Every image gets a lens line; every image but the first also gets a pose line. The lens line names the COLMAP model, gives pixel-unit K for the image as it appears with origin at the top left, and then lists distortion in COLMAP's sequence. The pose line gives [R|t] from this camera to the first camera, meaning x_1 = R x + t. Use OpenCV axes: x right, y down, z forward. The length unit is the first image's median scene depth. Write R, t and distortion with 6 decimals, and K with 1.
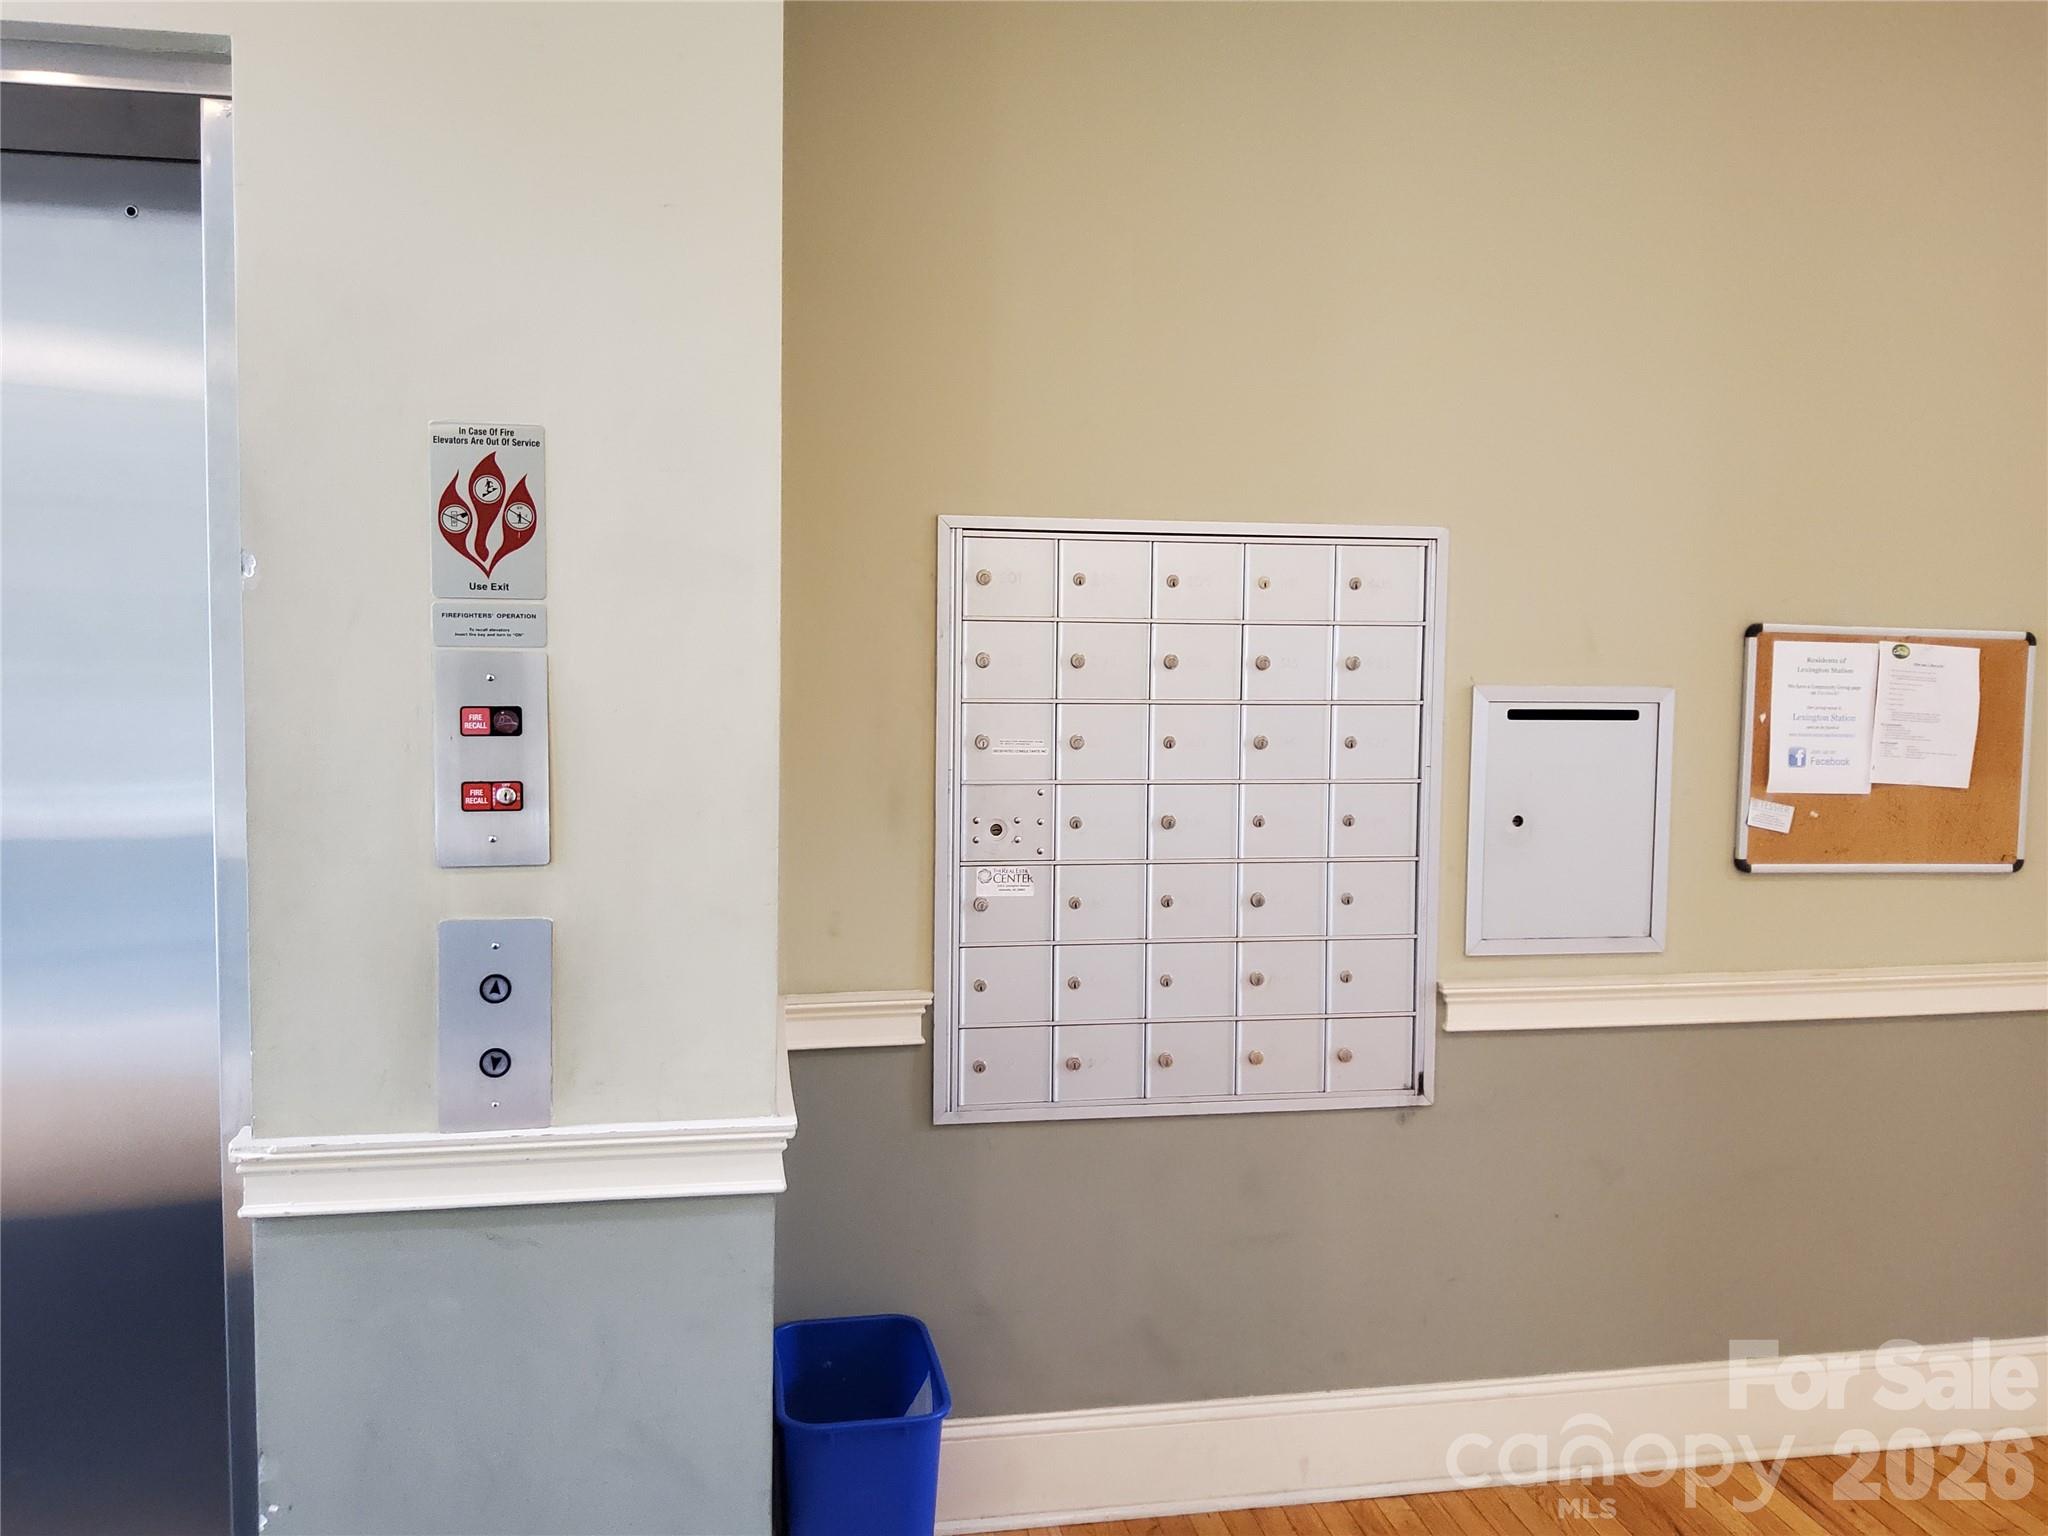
lens RADIAL K [[1538.5, 0, 1016.1], [0, 1538.5, 757.8], [0, 0, 1]] dist [0.056601, -0.094666]
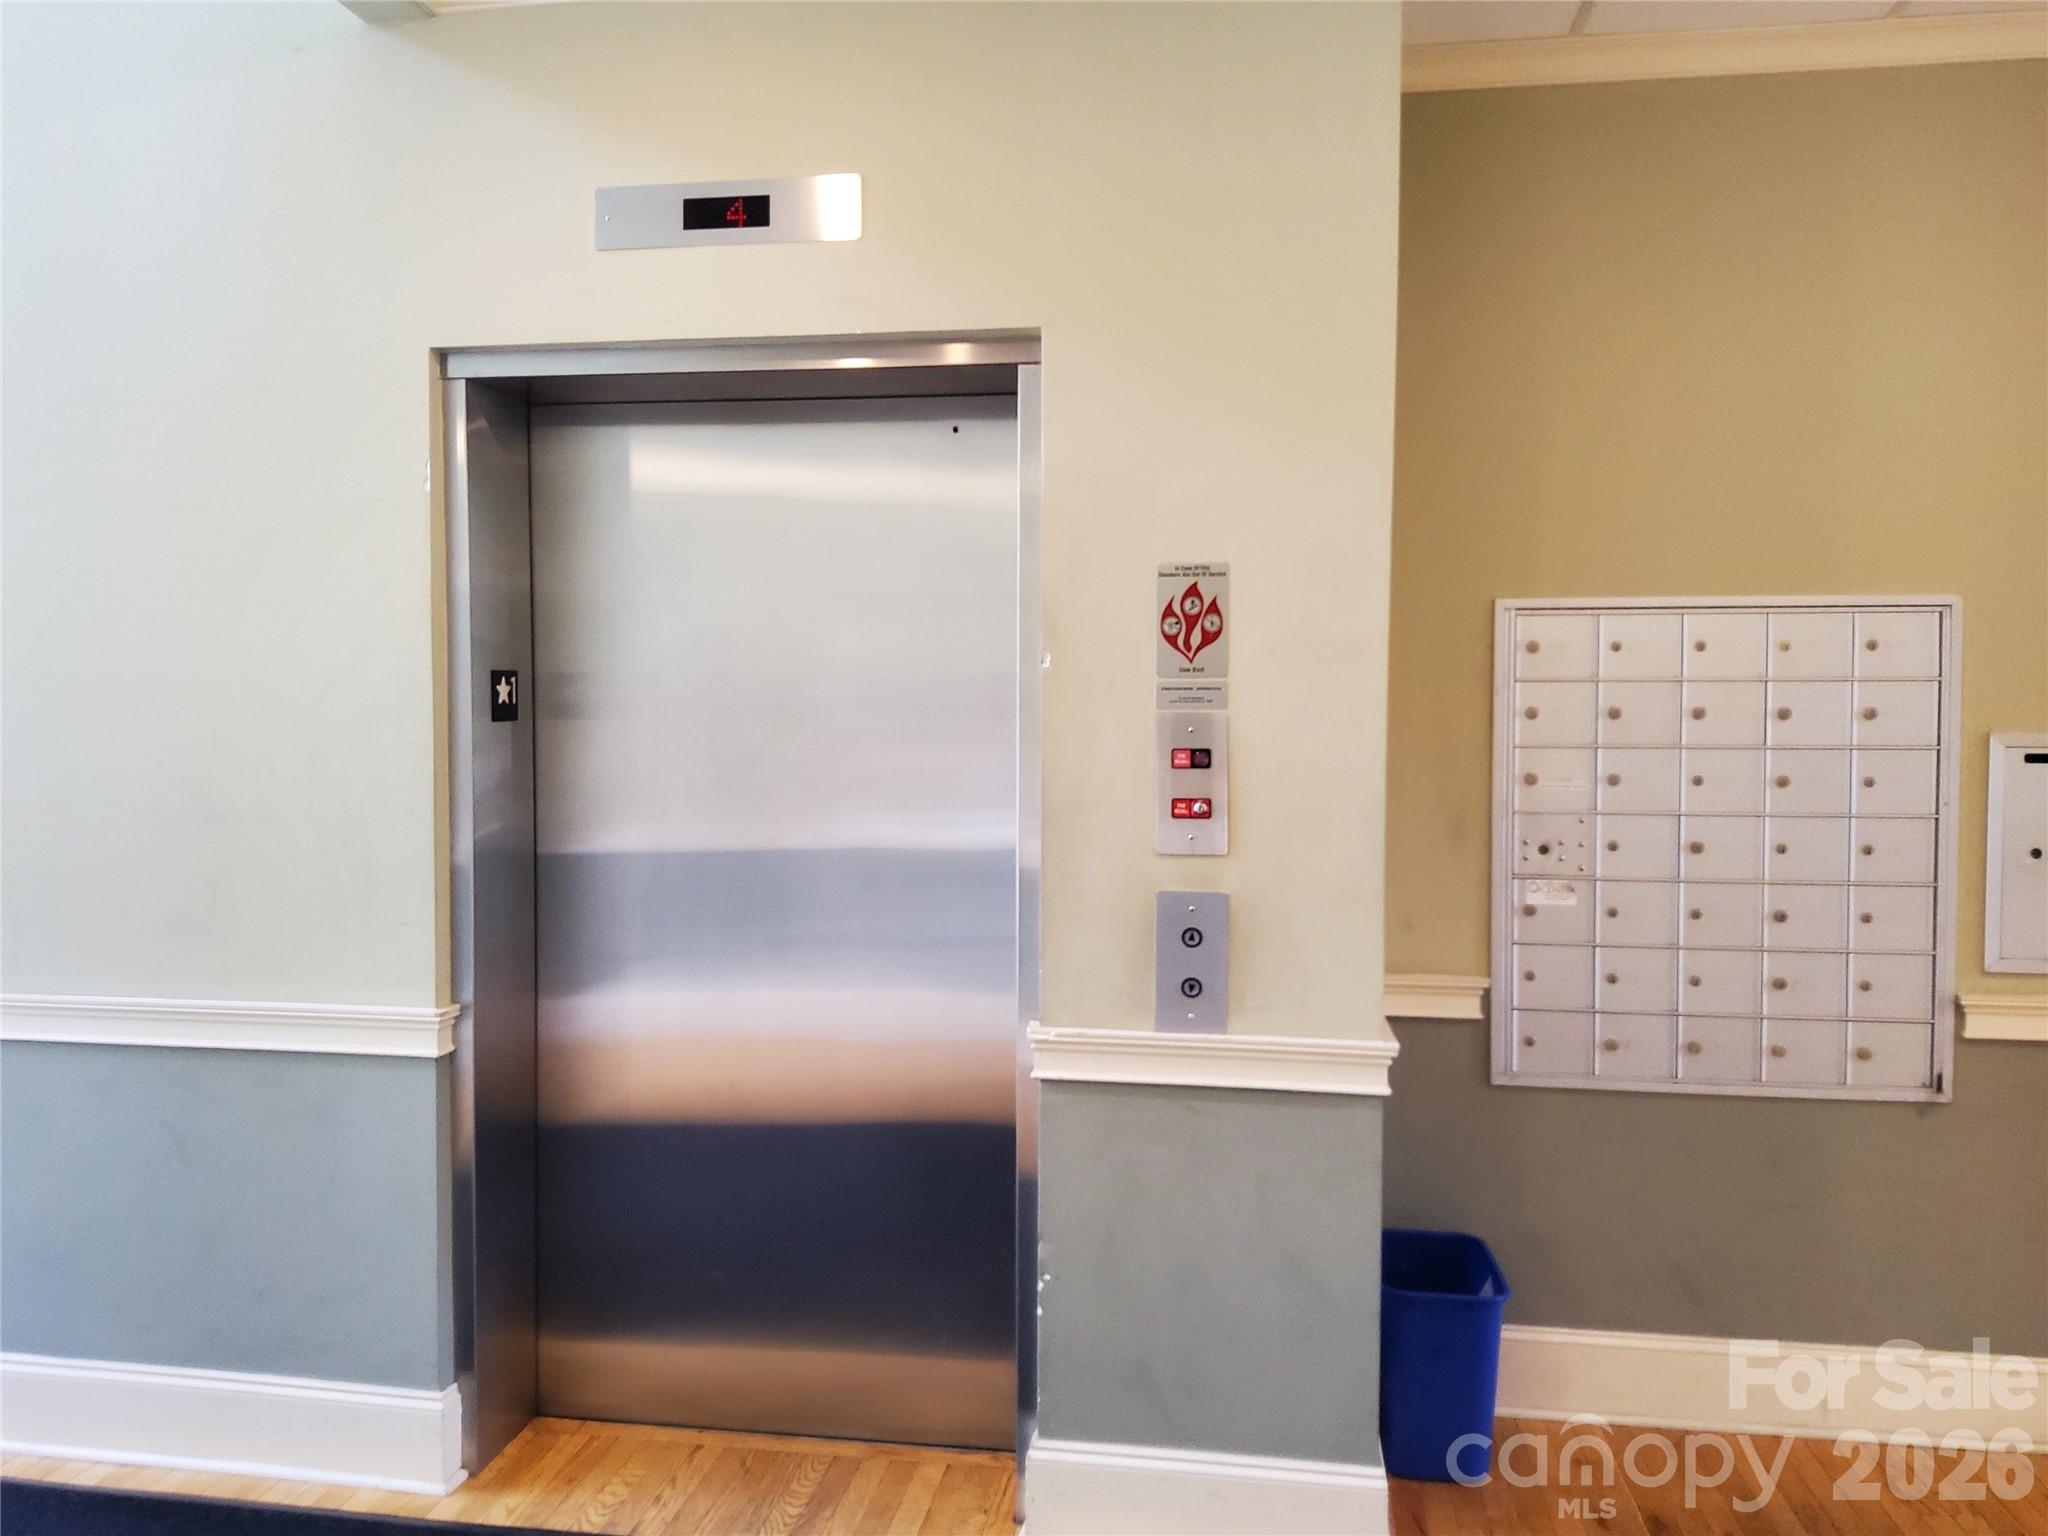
lens RADIAL K [[1538.5, 0, 1011.1], [0, 1538.5, 735.1], [0, 0, 1]] dist [0.056601, -0.094666]
pose [[0.945114, -0.000306, -0.326741, -0.011147], [-0.013641, 0.999091, -0.040395, 0.011055], [0.326456, 0.042635, 0.944250, -0.320067]]
